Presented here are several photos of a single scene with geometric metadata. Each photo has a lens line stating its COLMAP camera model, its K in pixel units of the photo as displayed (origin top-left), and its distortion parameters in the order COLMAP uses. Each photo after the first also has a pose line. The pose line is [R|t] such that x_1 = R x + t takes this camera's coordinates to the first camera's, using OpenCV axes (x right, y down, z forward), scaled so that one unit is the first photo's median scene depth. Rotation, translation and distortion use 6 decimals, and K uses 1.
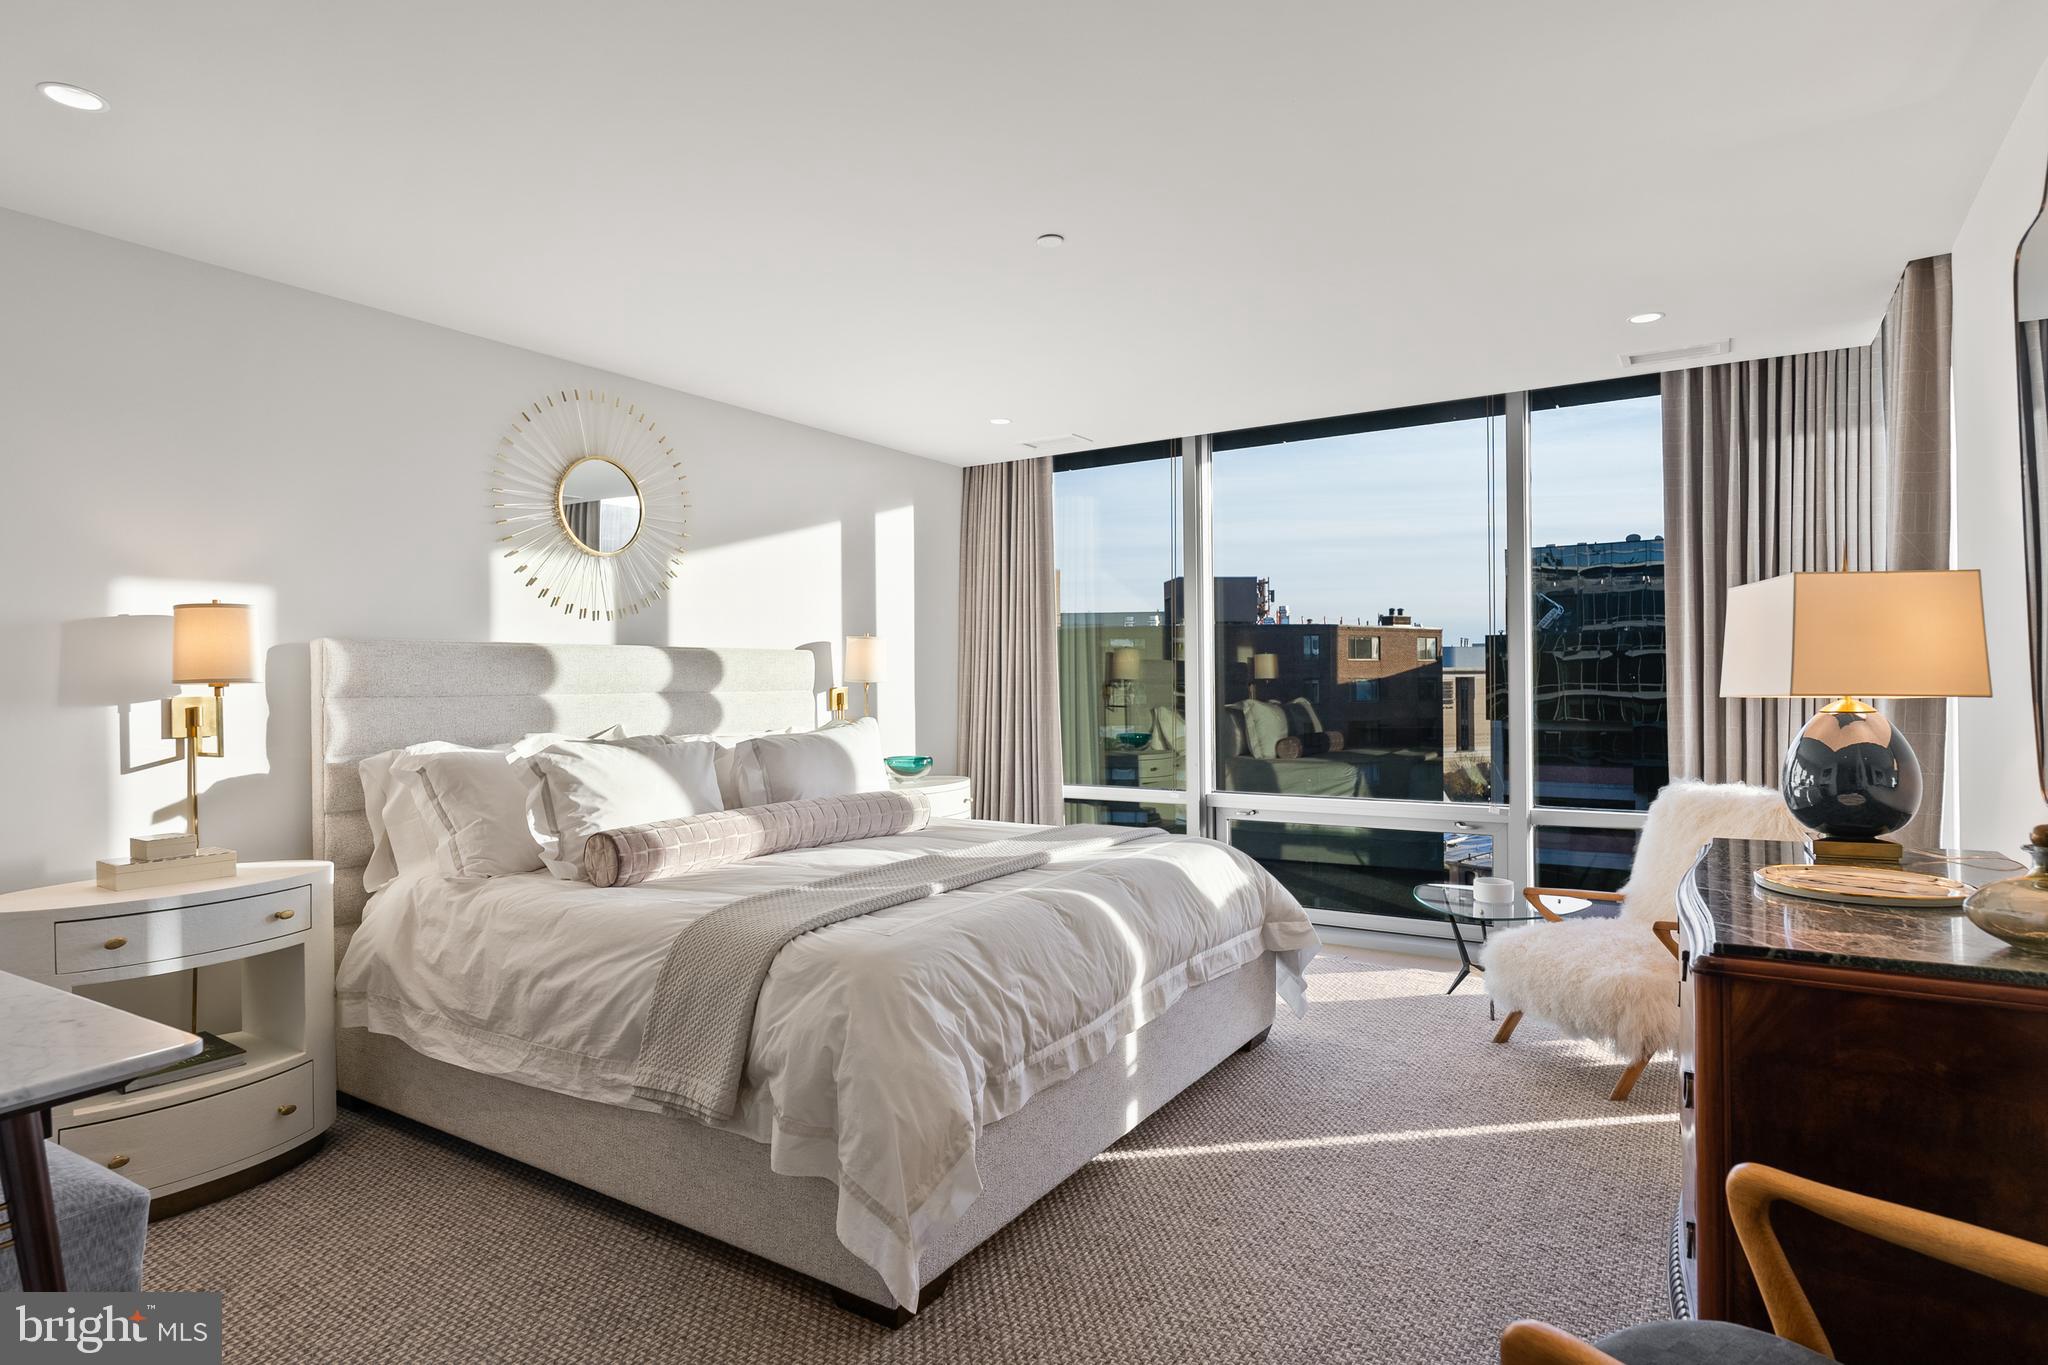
lens RADIAL K [[1123.1, 0, 1010.5], [0, 1123.1, 685.2], [0, 0, 1]] dist [-0.004117, 0.003736]
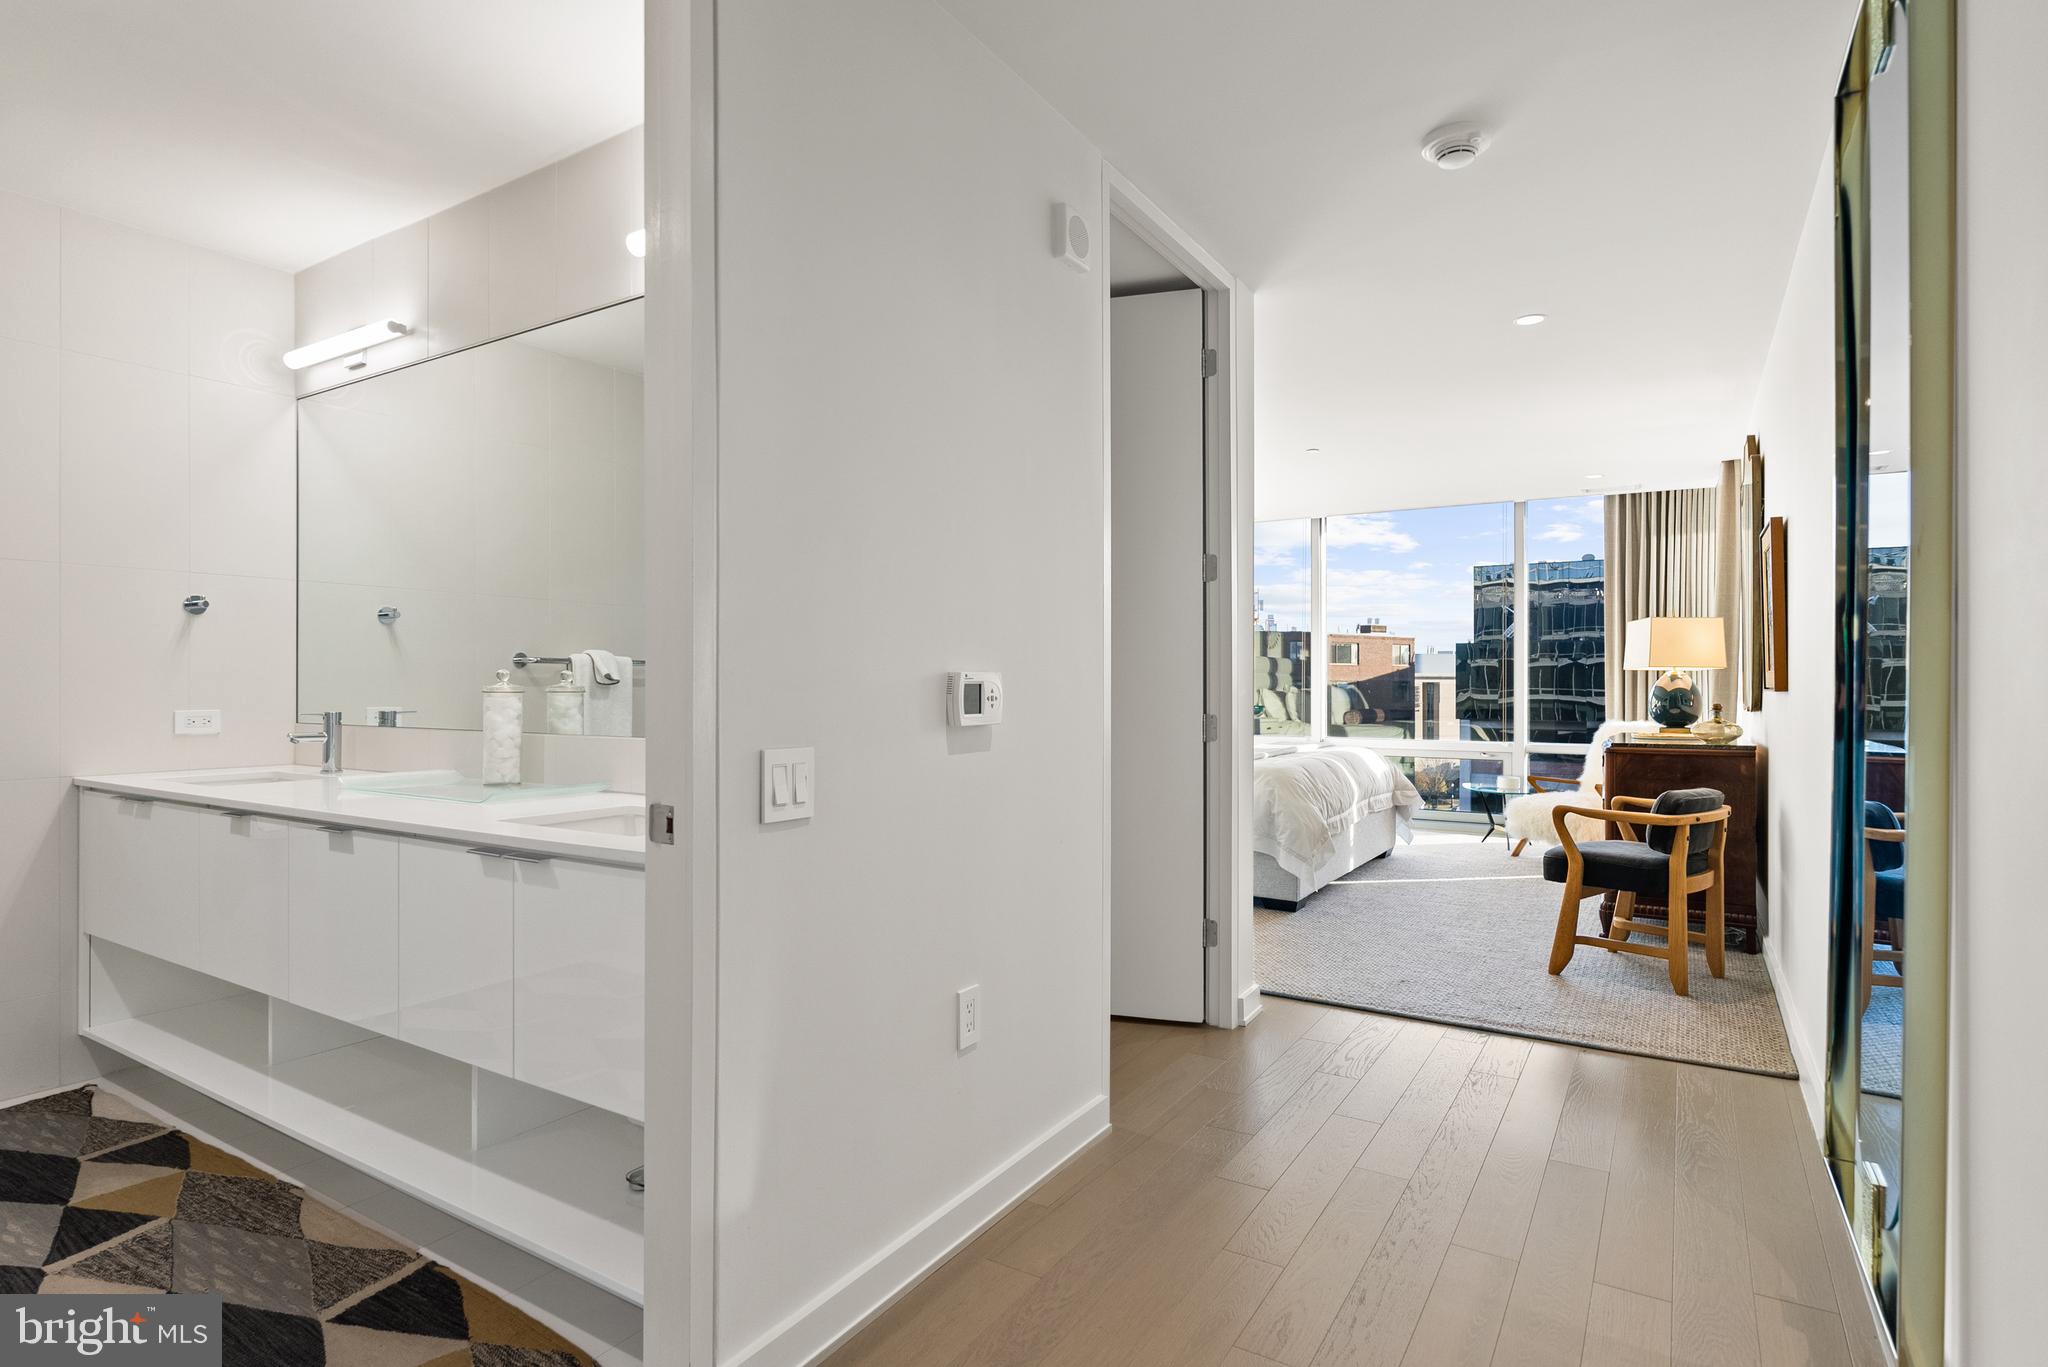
lens RADIAL K [[1055.7, 0, 1018.4], [0, 1055.7, 680.9], [0, 0, 1]] dist [-0.002621, -0.000368]
pose [[0.999856, 0.011989, 0.011991, -0.381576], [-0.011942, 0.999921, -0.003932, 0.034526], [-0.012038, 0.003788, 0.999920, -0.691088]]
